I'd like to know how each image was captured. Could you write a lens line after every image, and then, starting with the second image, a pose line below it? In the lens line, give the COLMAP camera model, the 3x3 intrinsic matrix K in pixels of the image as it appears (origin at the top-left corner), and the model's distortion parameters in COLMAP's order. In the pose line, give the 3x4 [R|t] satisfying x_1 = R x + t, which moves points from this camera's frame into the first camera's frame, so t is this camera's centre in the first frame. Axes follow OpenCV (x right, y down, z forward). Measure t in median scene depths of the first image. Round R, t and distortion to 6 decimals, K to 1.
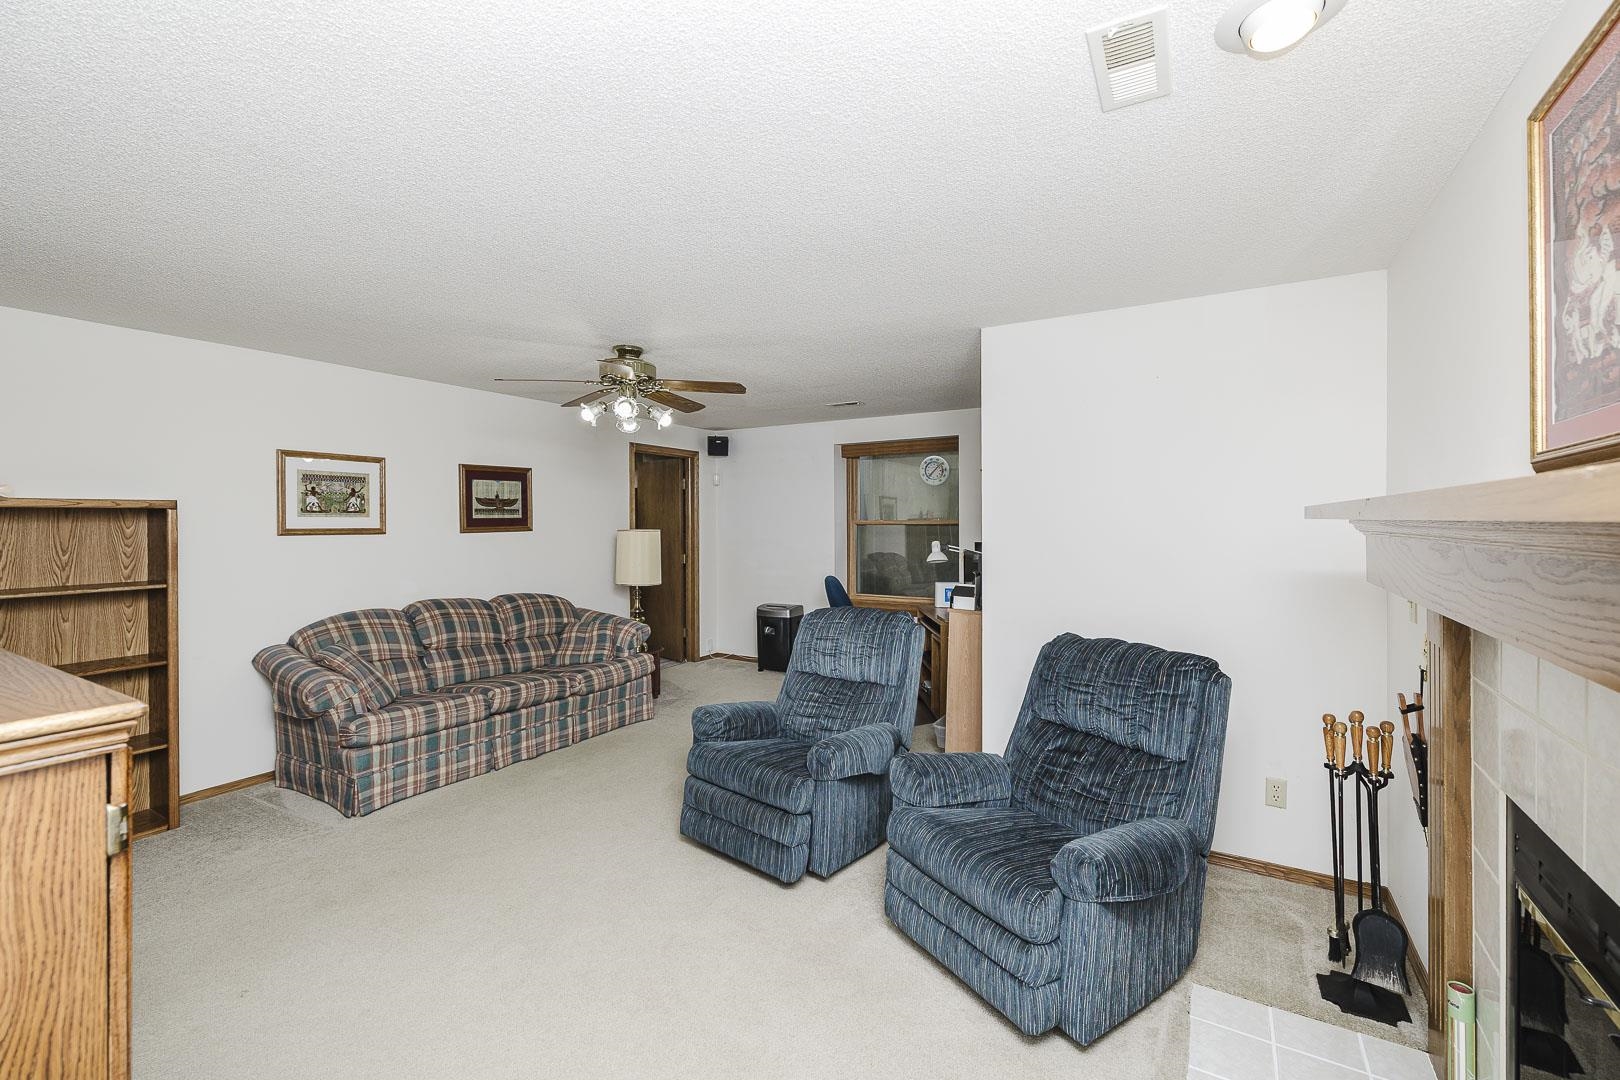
lens RADIAL K [[705.0, 0, 807.0], [0, 705.0, 516.7], [0, 0, 1]] dist [0.001072, 0.000114]
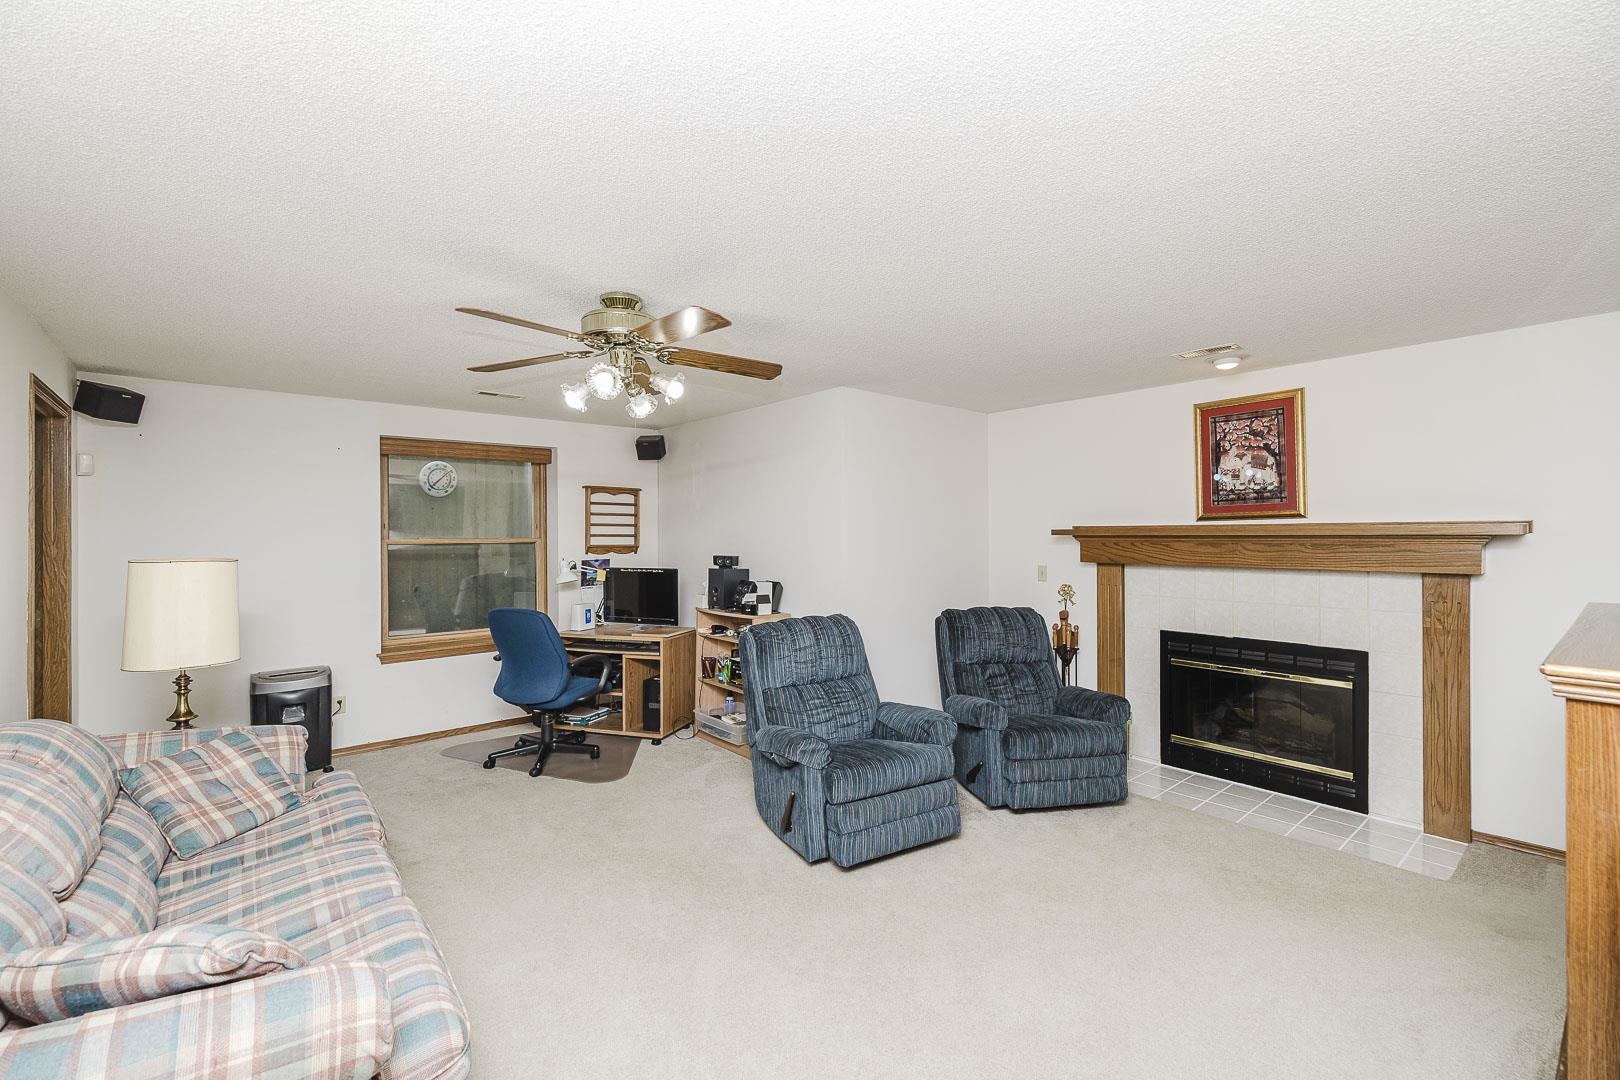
lens RADIAL K [[690.9, 0, 848.7], [0, 690.9, 532.5], [0, 0, 1]] dist [0.000471, 0.000194]
pose [[0.298638, 0.006912, 0.954341, -0.853607], [-0.000549, 0.999975, -0.007070, 0.005461], [-0.954366, 0.001588, 0.298634, 0.560167]]
